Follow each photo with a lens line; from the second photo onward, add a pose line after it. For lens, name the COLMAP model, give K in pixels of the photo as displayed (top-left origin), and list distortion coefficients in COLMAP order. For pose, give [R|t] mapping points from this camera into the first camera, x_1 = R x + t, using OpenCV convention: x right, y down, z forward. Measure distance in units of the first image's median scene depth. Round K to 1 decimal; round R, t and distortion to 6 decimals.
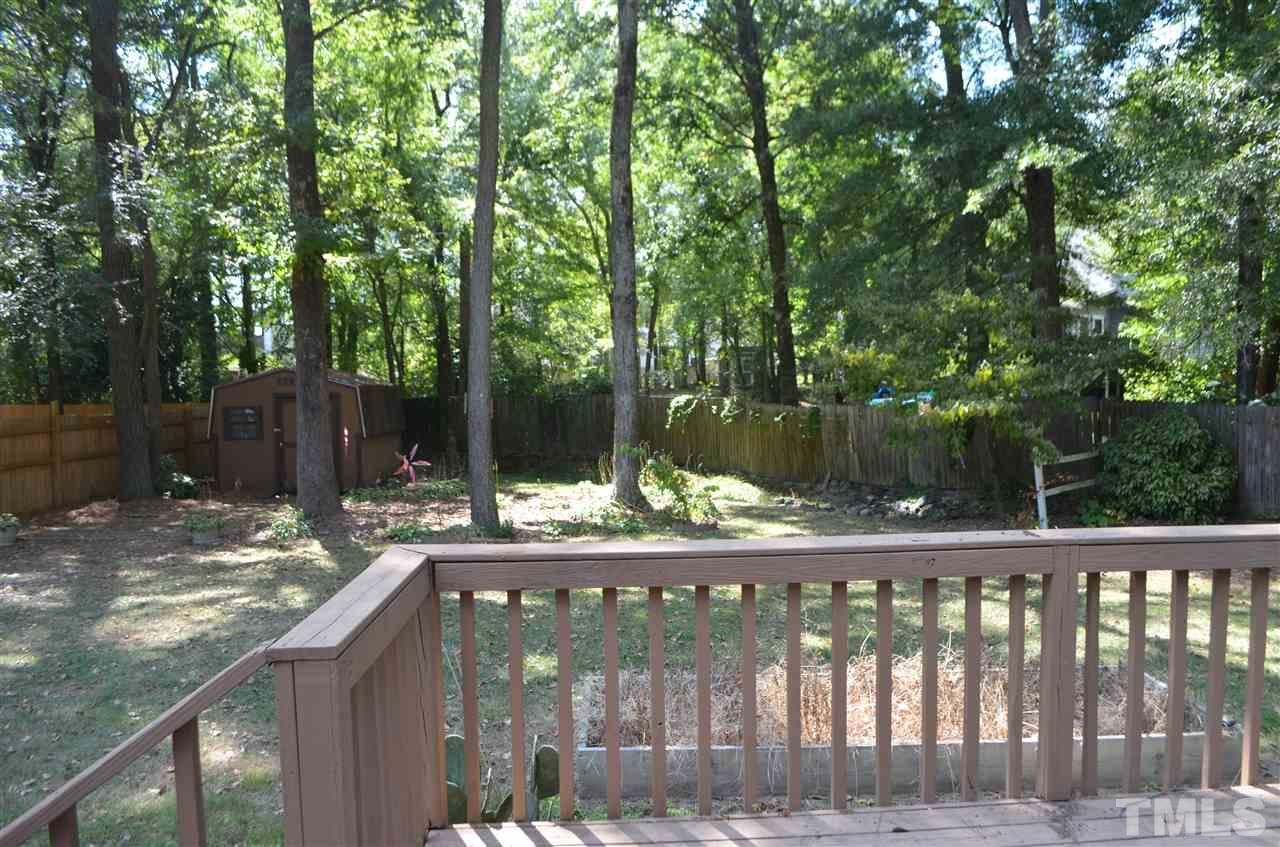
lens RADIAL K [[1023.8, 0, 591.1], [0, 1023.8, 428.3], [0, 0, 1]] dist [-0.073963, -0.003168]
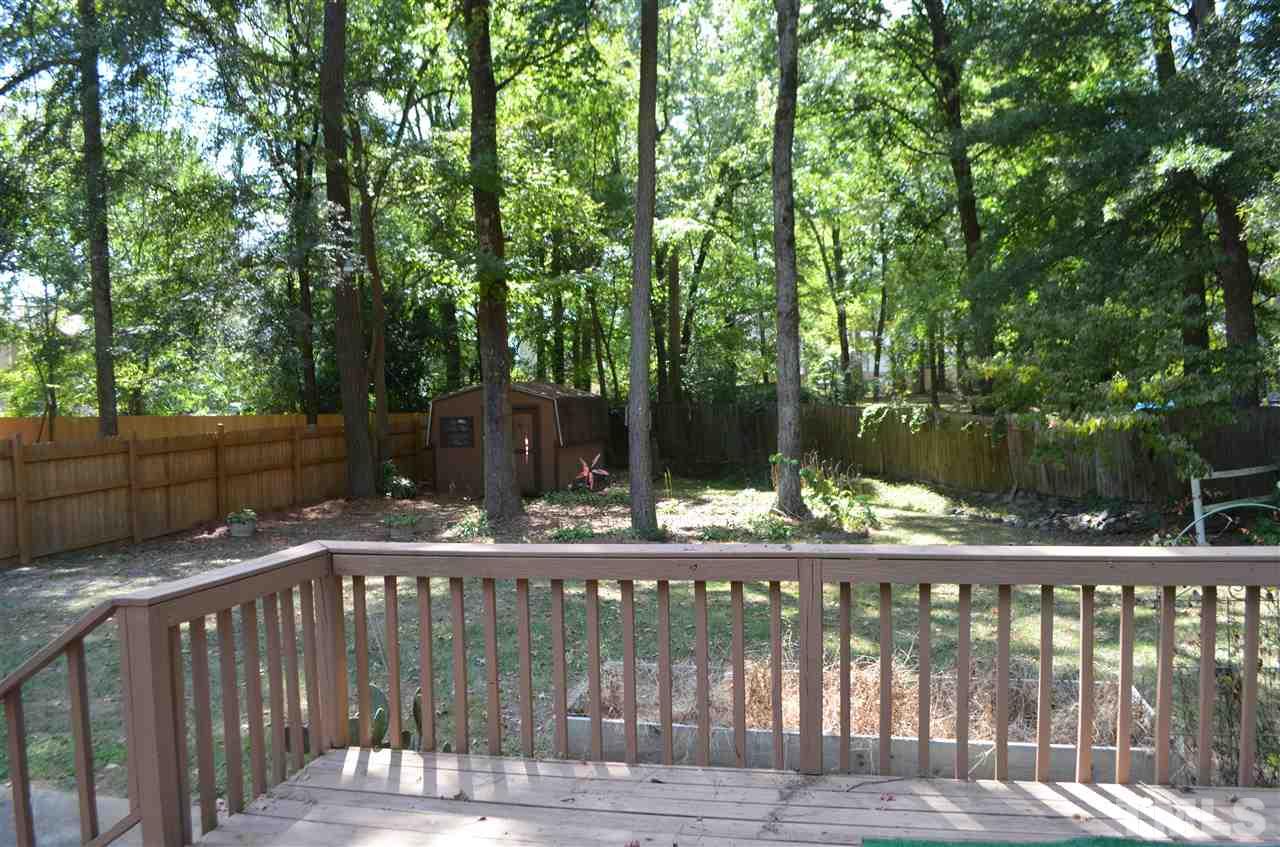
lens RADIAL K [[1023.8, 0, 591.1], [0, 1023.8, 428.3], [0, 0, 1]] dist [-0.073963, -0.003168]
pose [[0.962842, 0.000125, -0.270064, 0.129101], [-0.000879, 0.999996, -0.002672, -0.007962], [0.270062, 0.002810, 0.962839, -0.053579]]
